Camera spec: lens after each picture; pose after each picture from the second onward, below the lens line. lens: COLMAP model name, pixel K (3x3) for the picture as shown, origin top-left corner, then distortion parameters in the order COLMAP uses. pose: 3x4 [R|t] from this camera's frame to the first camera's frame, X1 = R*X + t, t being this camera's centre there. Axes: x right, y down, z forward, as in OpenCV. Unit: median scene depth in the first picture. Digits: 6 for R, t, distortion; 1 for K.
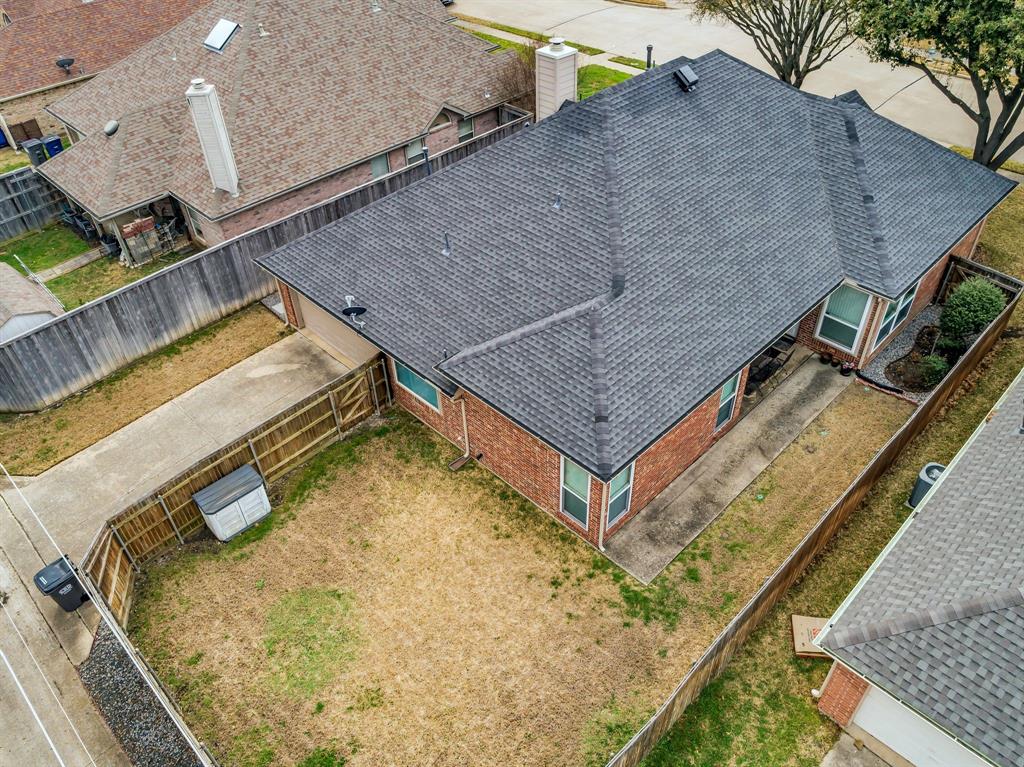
lens RADIAL K [[769.8, 0, 512.0], [0, 769.8, 383.5], [0, 0, 1]] dist [-0.010827, -0.003432]
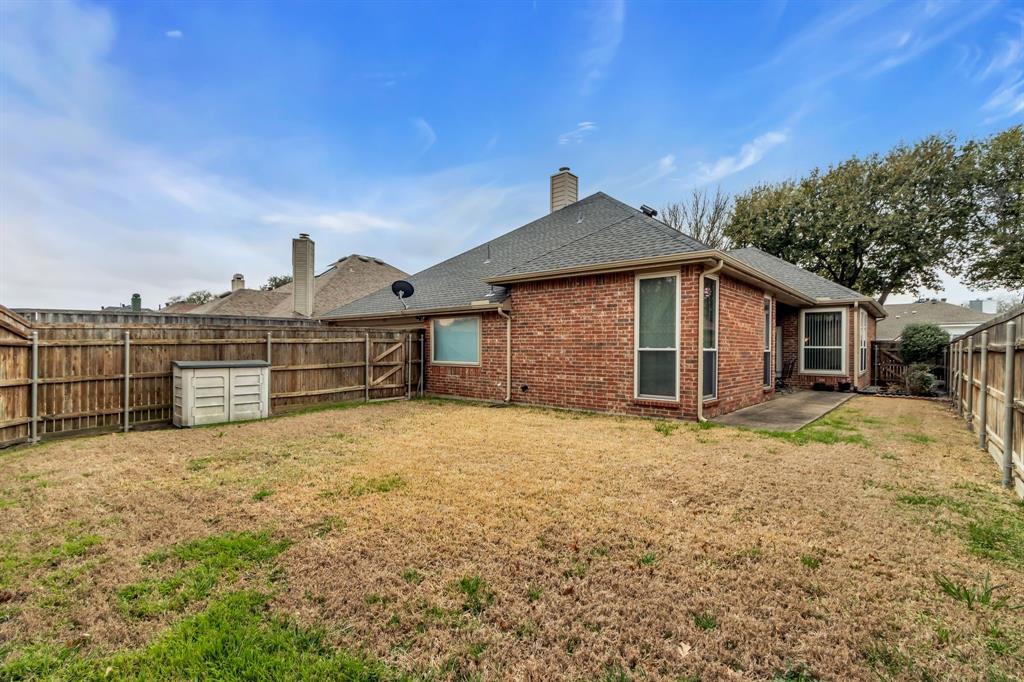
lens RADIAL K [[466.8, 0, 507.1], [0, 466.8, 349.9], [0, 0, 1]] dist [0.000224, -0.000007]
pose [[0.997364, 0.035429, 0.063315, -0.090645], [0.015002, 0.753106, -0.657728, 0.383340], [-0.070986, 0.656945, 0.750590, 0.517460]]
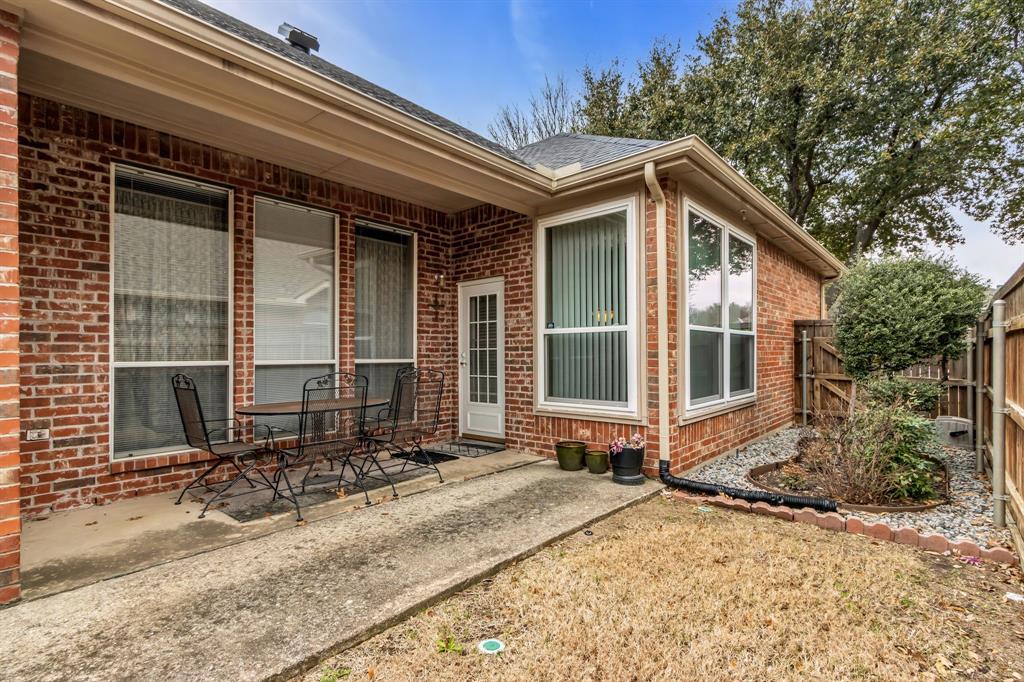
lens RADIAL K [[483.1, 0, 511.9], [0, 483.1, 345.9], [0, 0, 1]] dist [0.003457, -0.000227]
pose [[0.997783, 0.026152, 0.061199, 0.387115], [0.021691, 0.741568, -0.670527, 0.080900], [-0.062919, 0.670367, 0.739357, 0.849674]]
